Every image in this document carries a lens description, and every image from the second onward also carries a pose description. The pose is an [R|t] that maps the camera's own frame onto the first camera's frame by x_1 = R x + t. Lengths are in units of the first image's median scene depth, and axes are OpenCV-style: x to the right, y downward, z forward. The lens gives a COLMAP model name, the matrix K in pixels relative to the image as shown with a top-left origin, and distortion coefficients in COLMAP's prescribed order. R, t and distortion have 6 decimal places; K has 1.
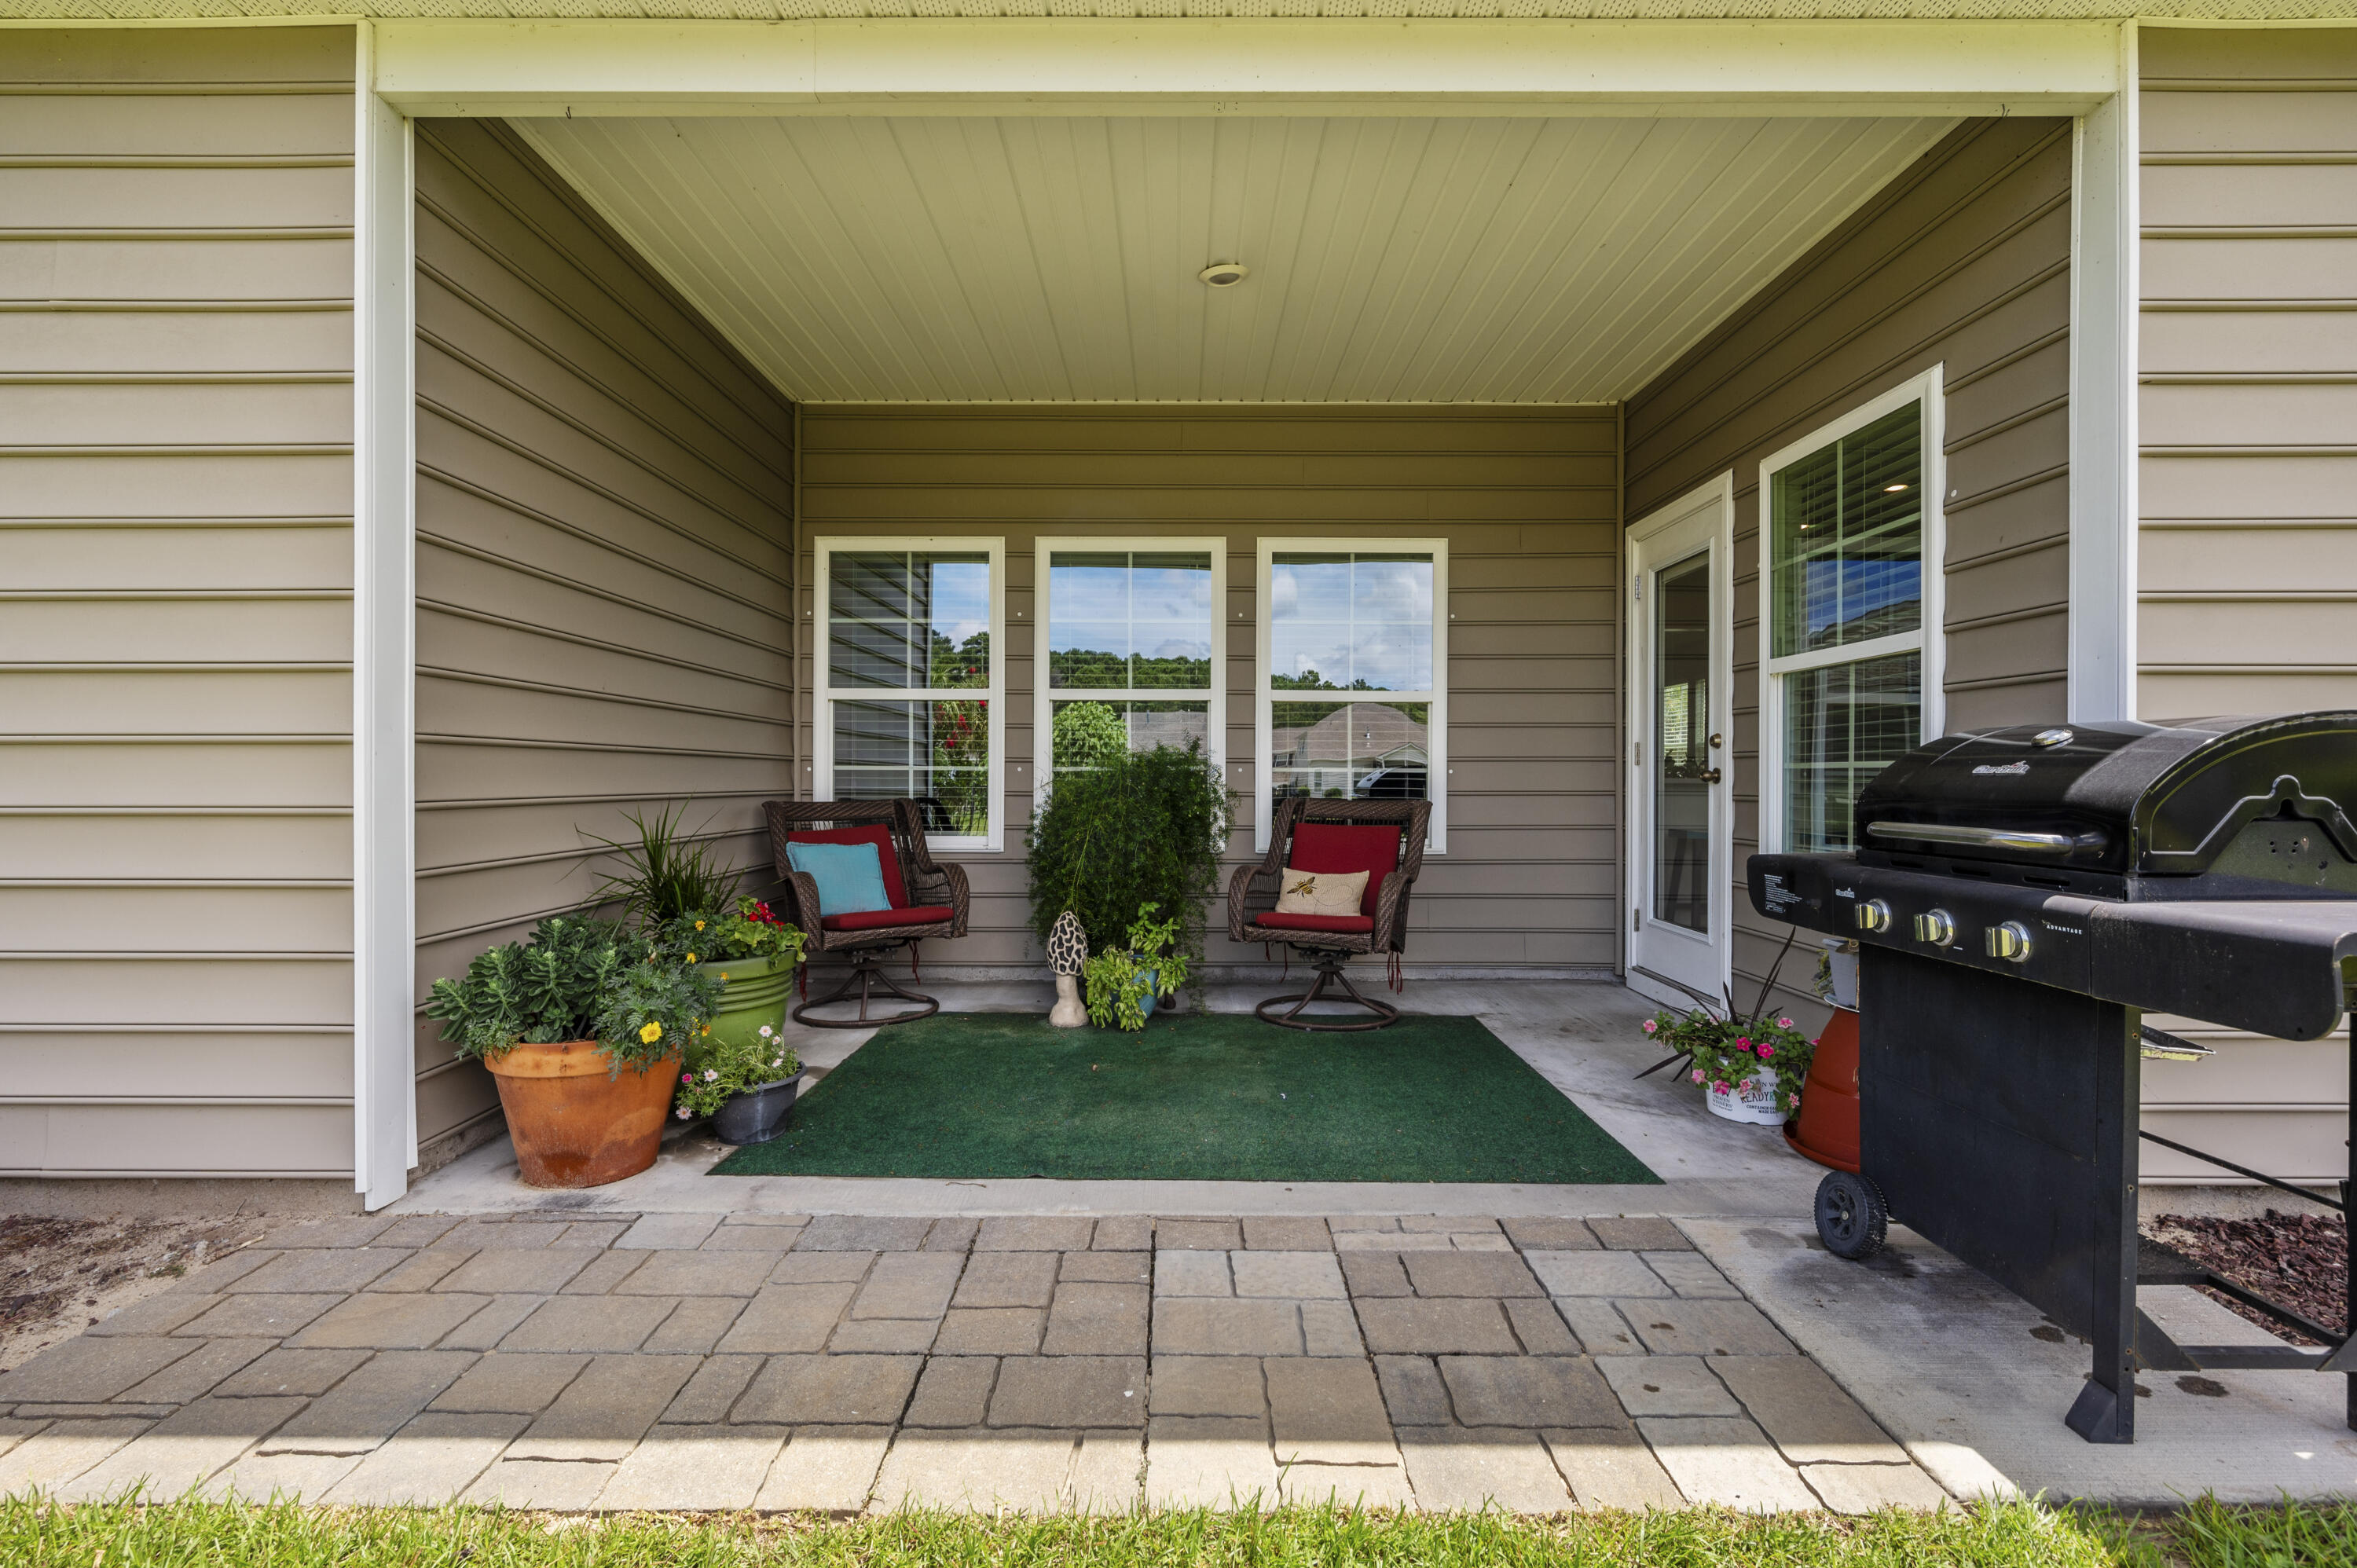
lens RADIAL K [[1064.8, 0, 1167.6], [0, 1064.8, 769.7], [0, 0, 1]] dist [0.000993, 0.000181]
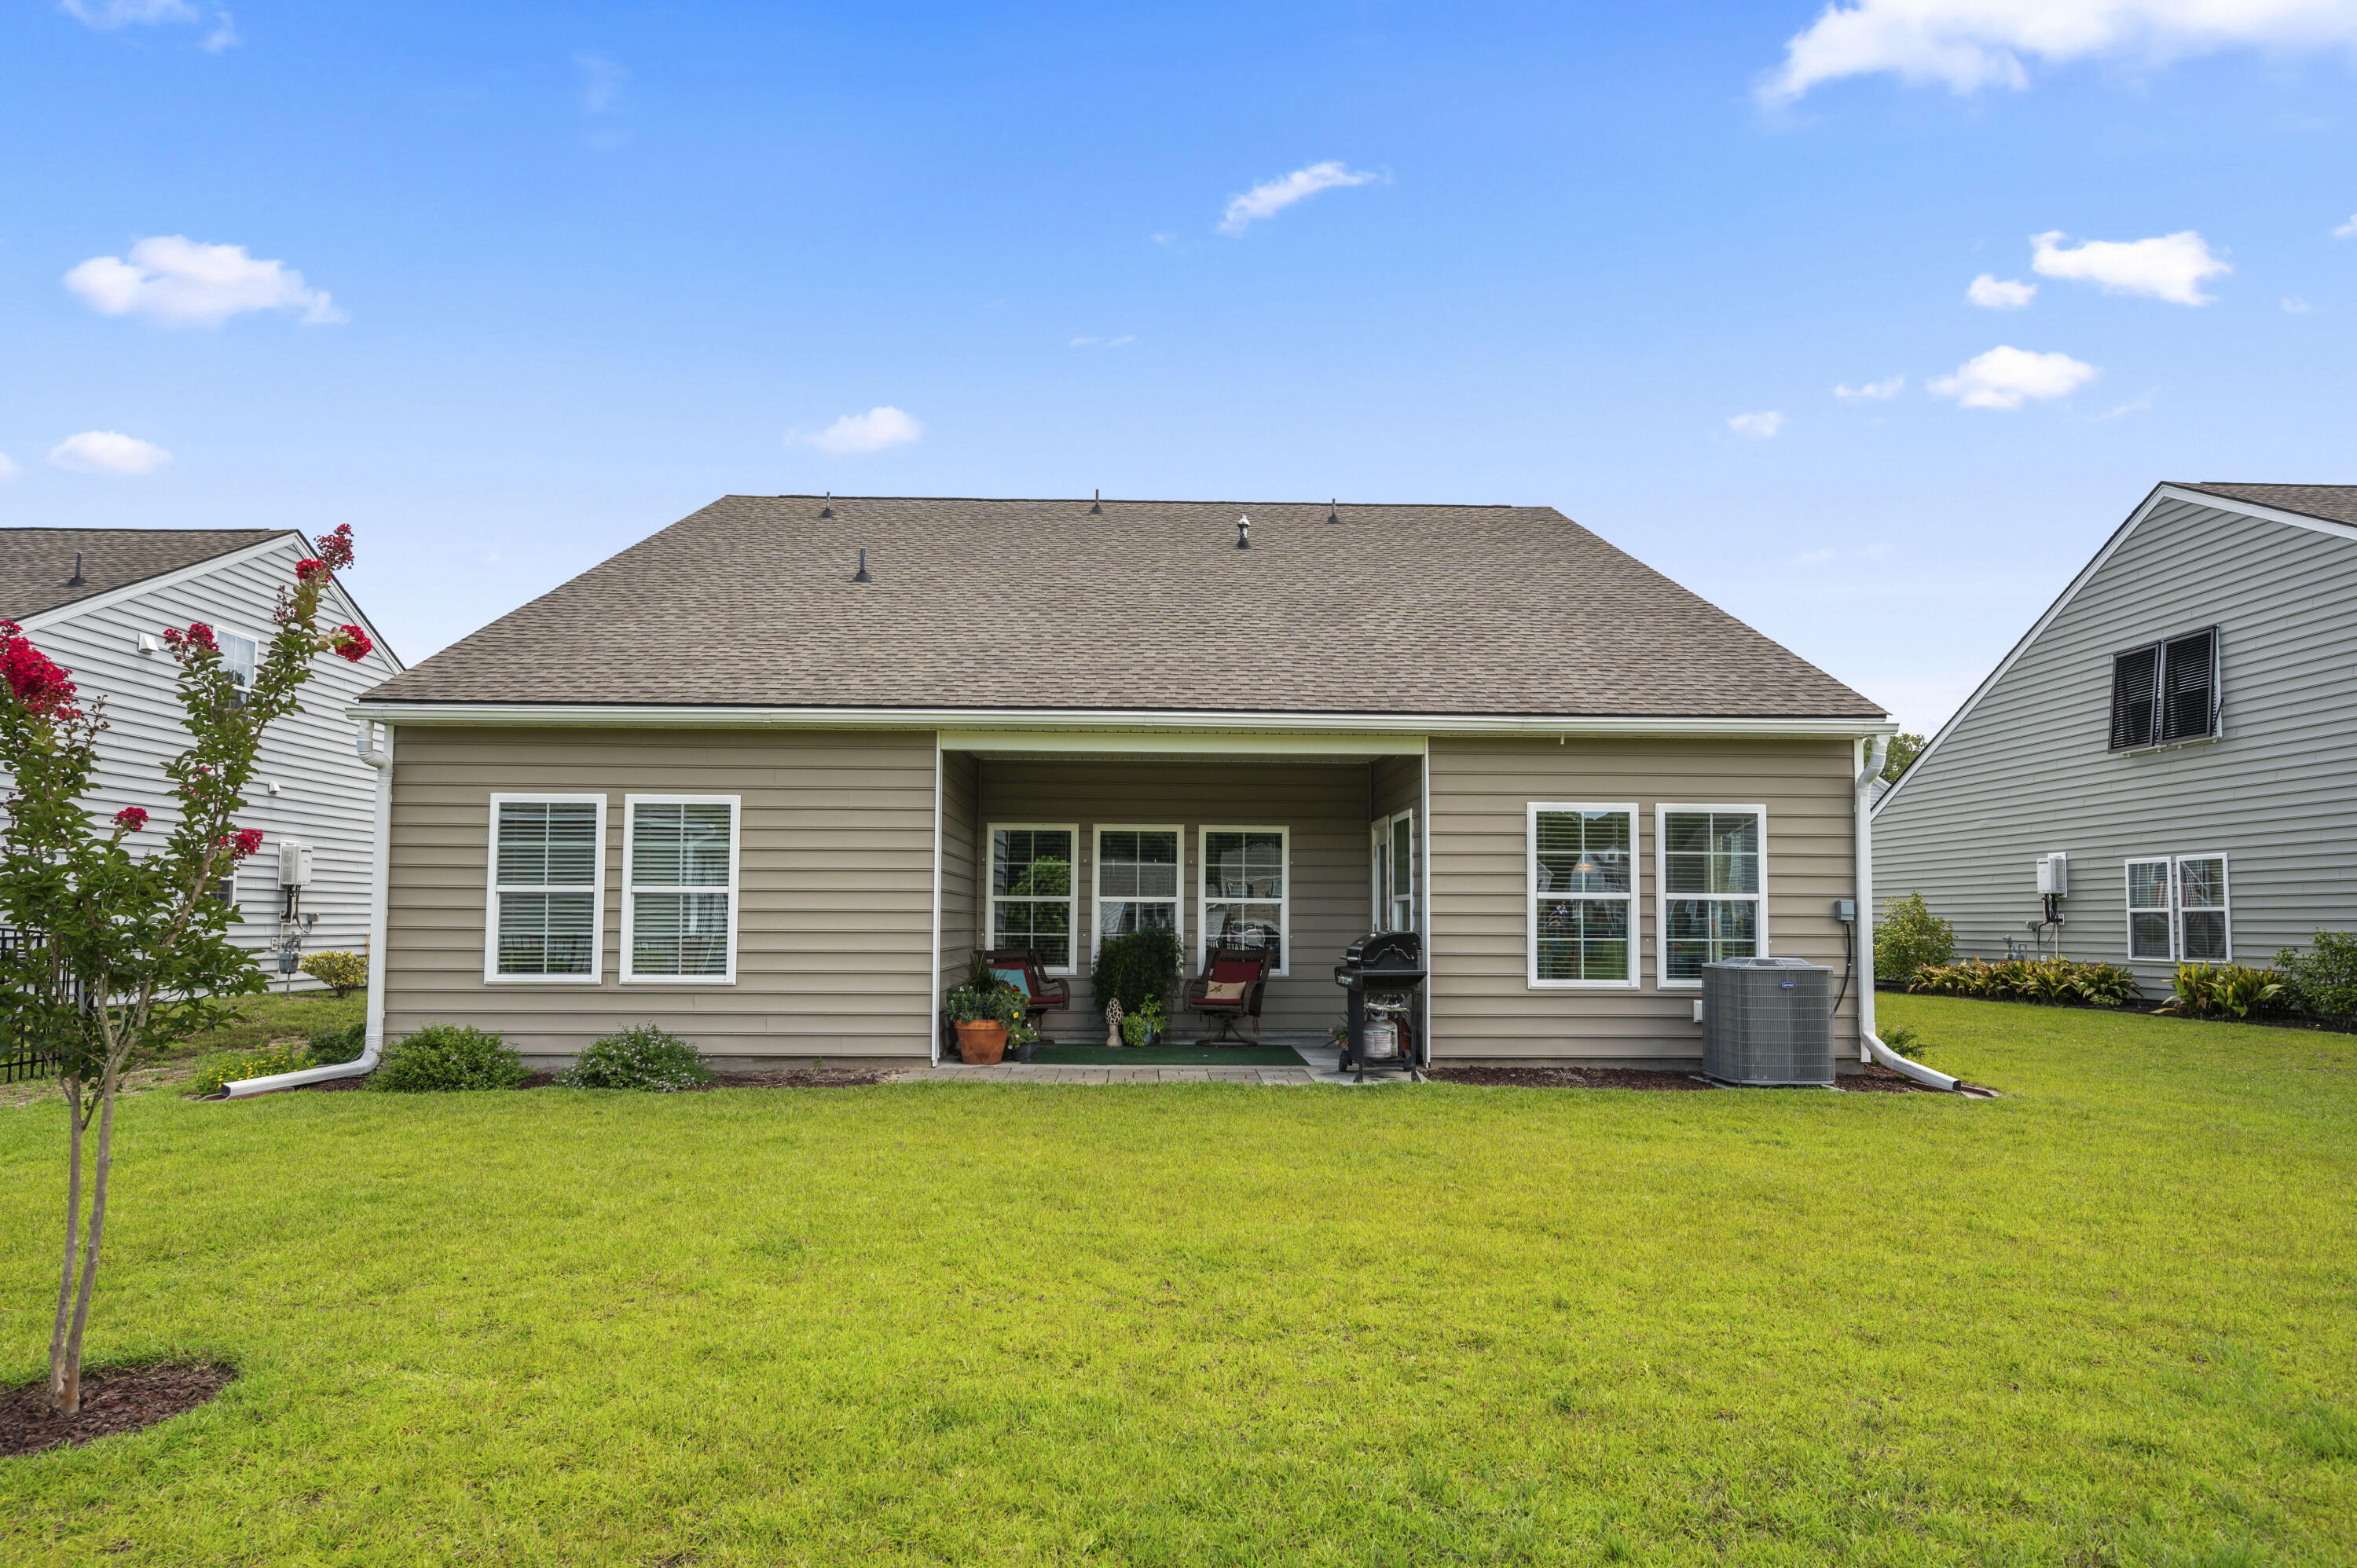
lens RADIAL K [[1321.2, 0, 1178.5], [0, 1321.2, 784.0], [0, 0, 1]] dist [0.000687, 0.001254]
pose [[0.999330, 0.006223, 0.036056, -0.057806], [-0.002620, 0.995071, -0.099132, -0.043916], [-0.036495, 0.098971, 0.994421, -1.824228]]
